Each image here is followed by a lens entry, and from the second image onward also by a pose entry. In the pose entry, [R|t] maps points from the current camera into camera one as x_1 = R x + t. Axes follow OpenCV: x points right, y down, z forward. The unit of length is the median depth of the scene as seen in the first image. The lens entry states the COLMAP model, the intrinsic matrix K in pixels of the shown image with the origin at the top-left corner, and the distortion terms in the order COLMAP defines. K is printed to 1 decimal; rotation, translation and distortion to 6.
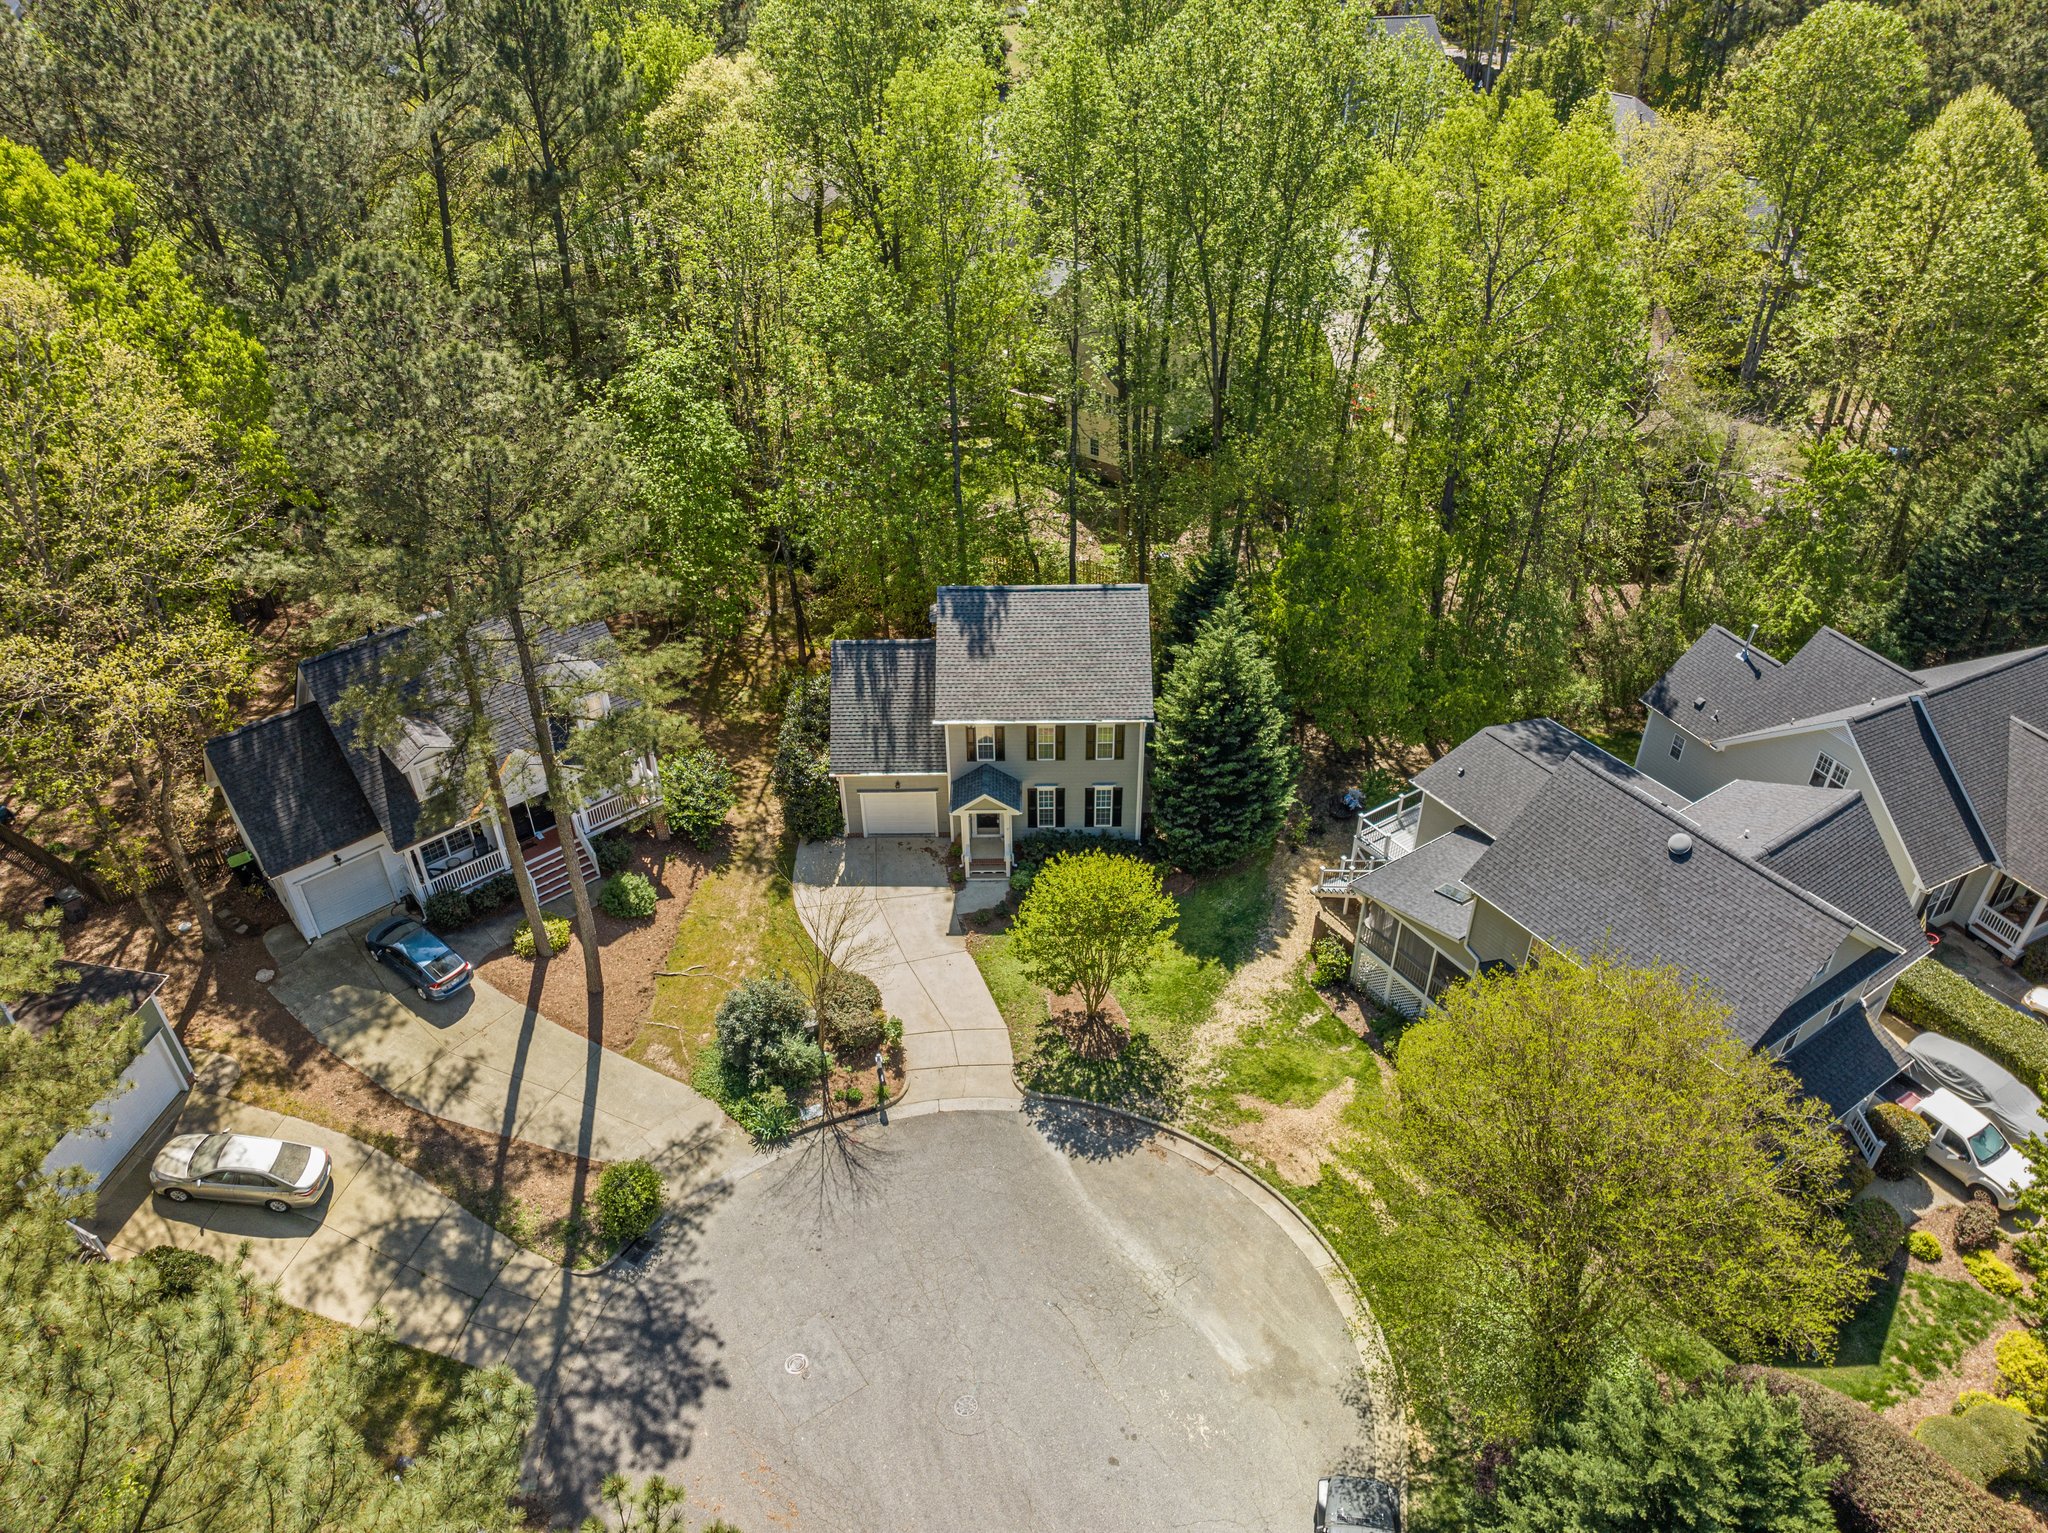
lens RADIAL K [[1443.0, 0, 1030.0], [0, 1443.0, 794.2], [0, 0, 1]] dist [-0.036447, -0.000739]
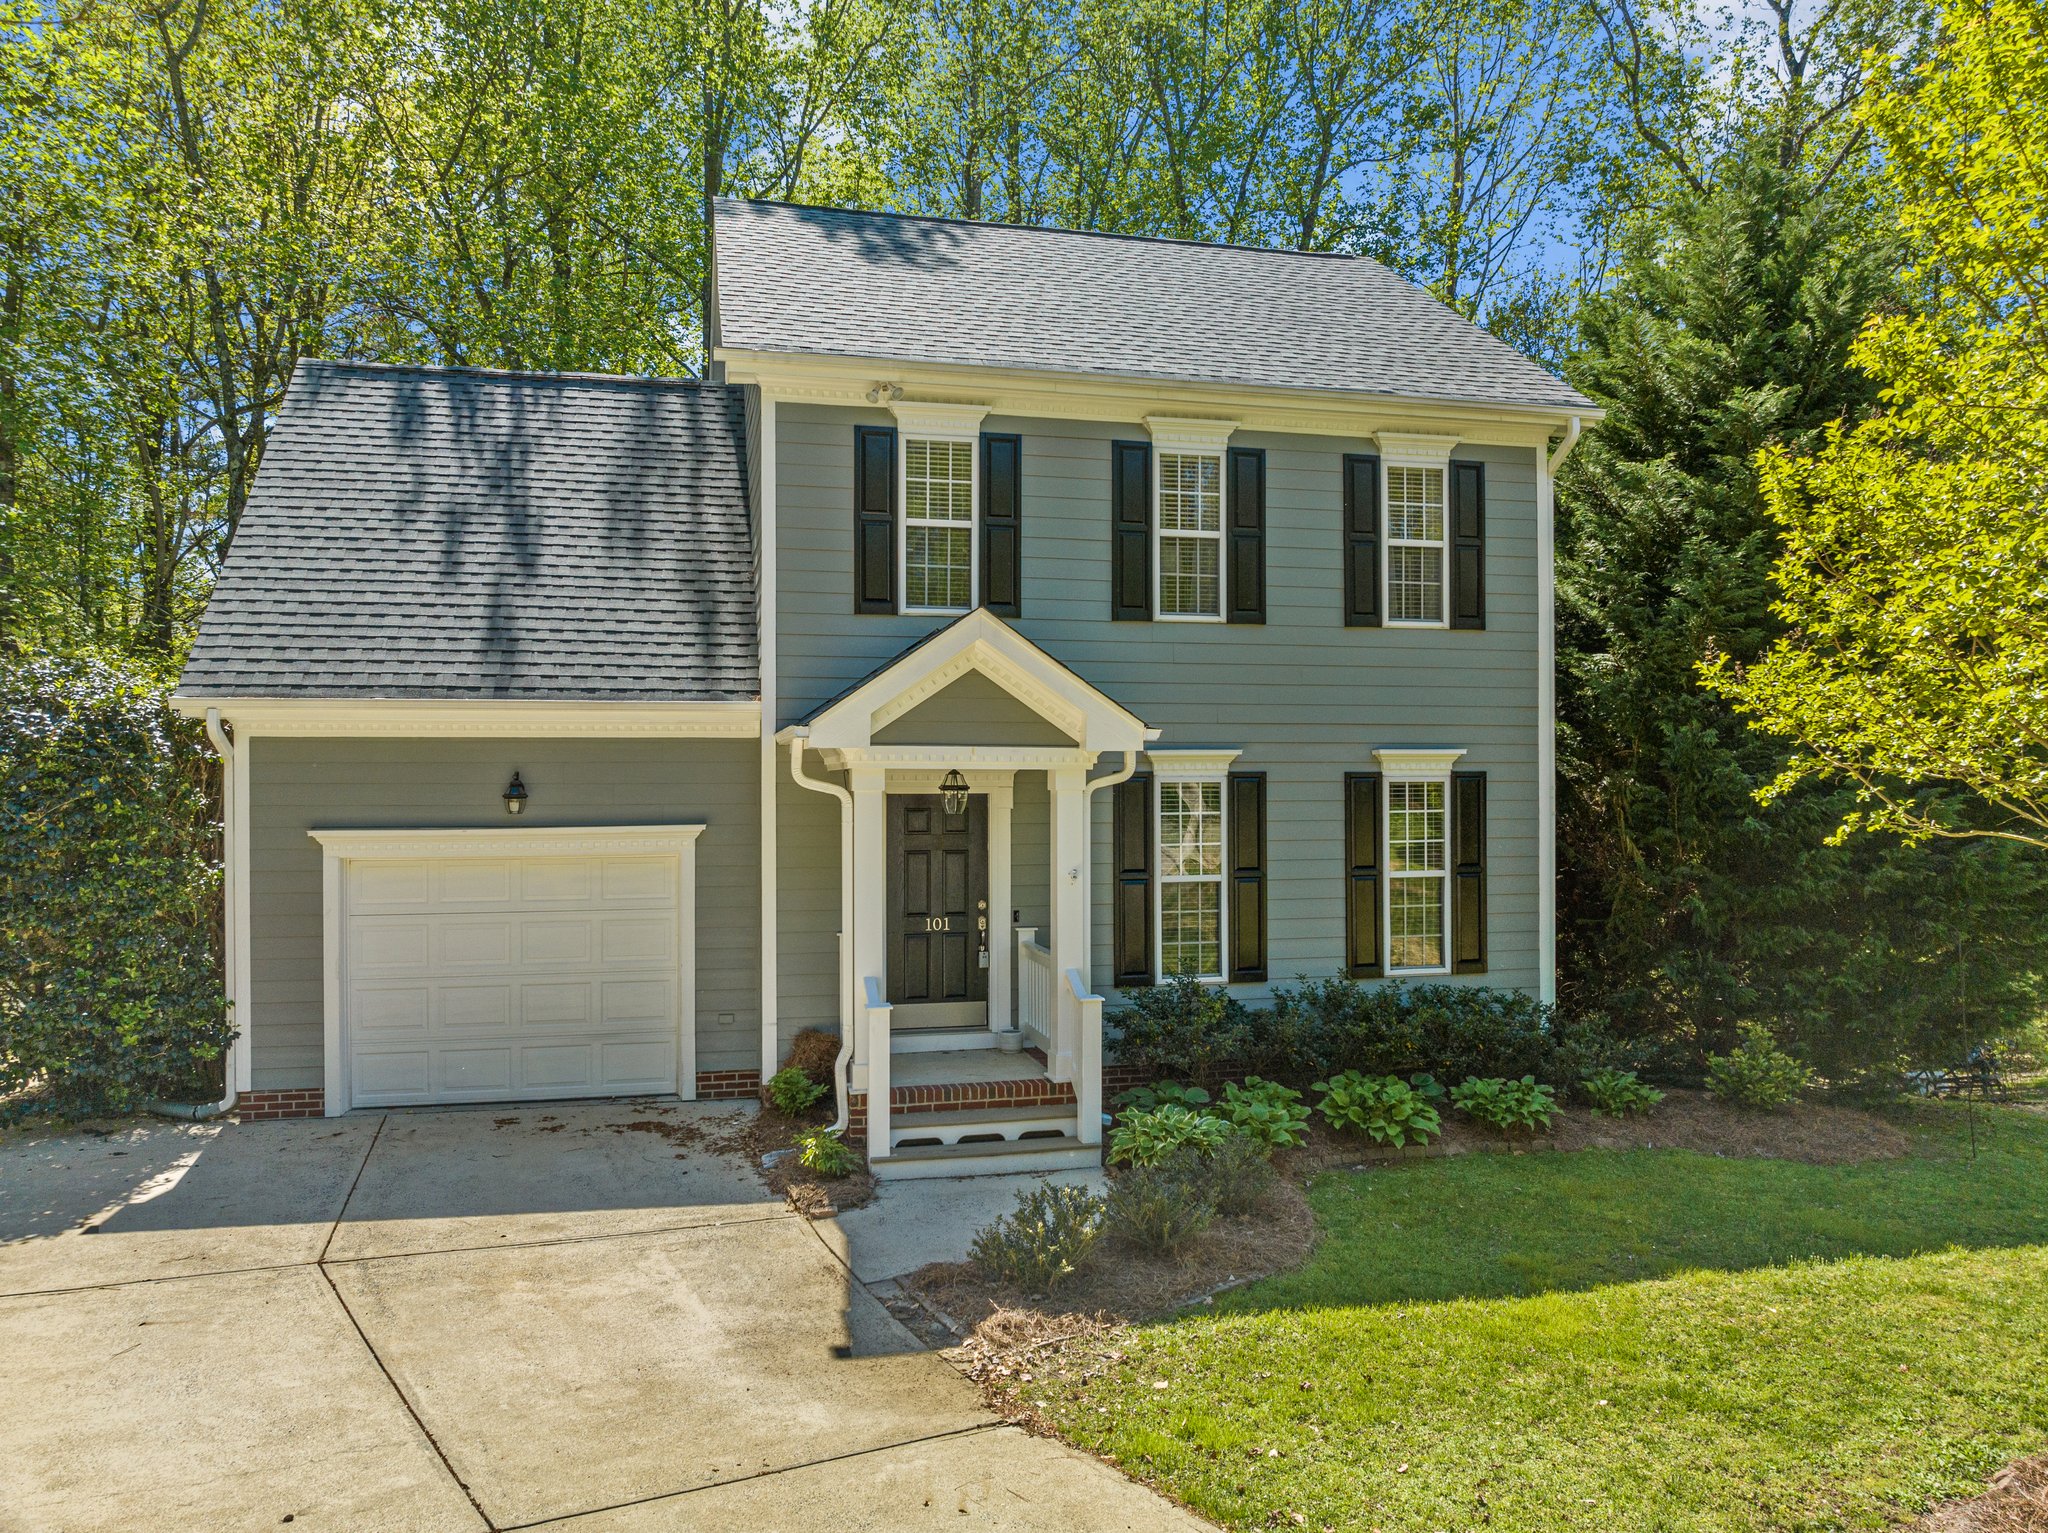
lens RADIAL K [[1443.0, 0, 1030.0], [0, 1443.0, 794.2], [0, 0, 1]] dist [-0.036447, -0.000739]
pose [[0.973215, 0.000363, 0.229897, -0.068630], [0.138159, 0.798358, -0.586120, 0.134185], [-0.183753, 0.602183, 0.776924, 0.846754]]
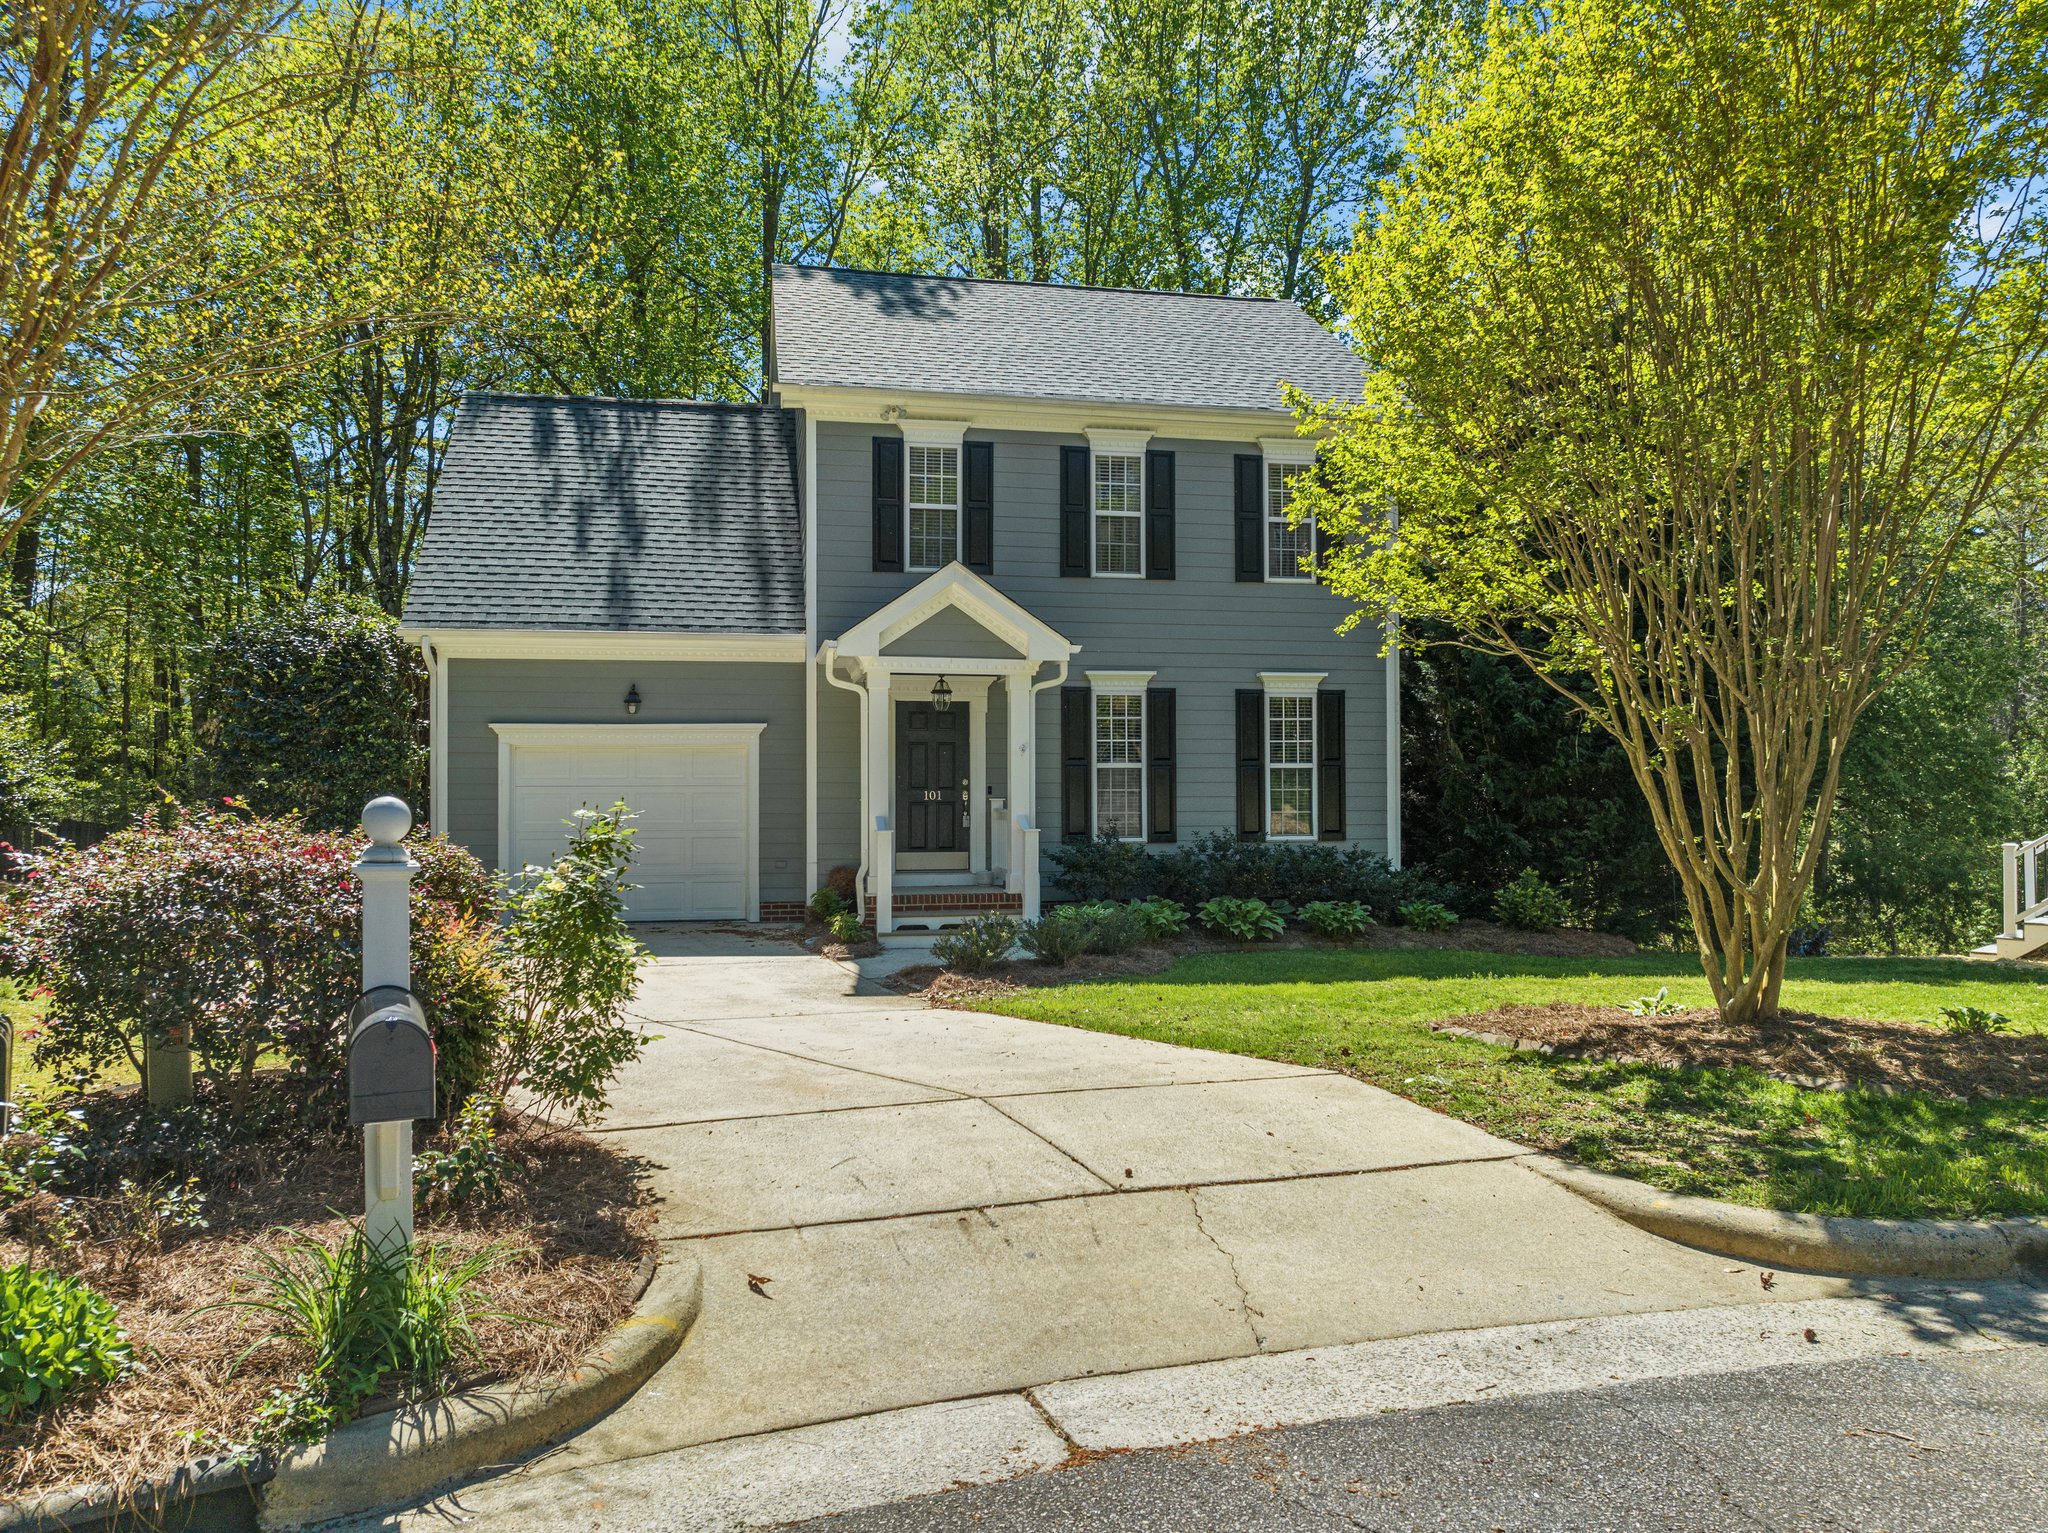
lens RADIAL K [[1443.0, 0, 1030.0], [0, 1443.0, 794.2], [0, 0, 1]] dist [-0.036447, -0.000739]
pose [[0.980959, 0.001730, 0.194209, -0.070851], [0.116904, 0.793257, -0.597558, 0.205985], [-0.155091, 0.608884, 0.777950, 0.789726]]
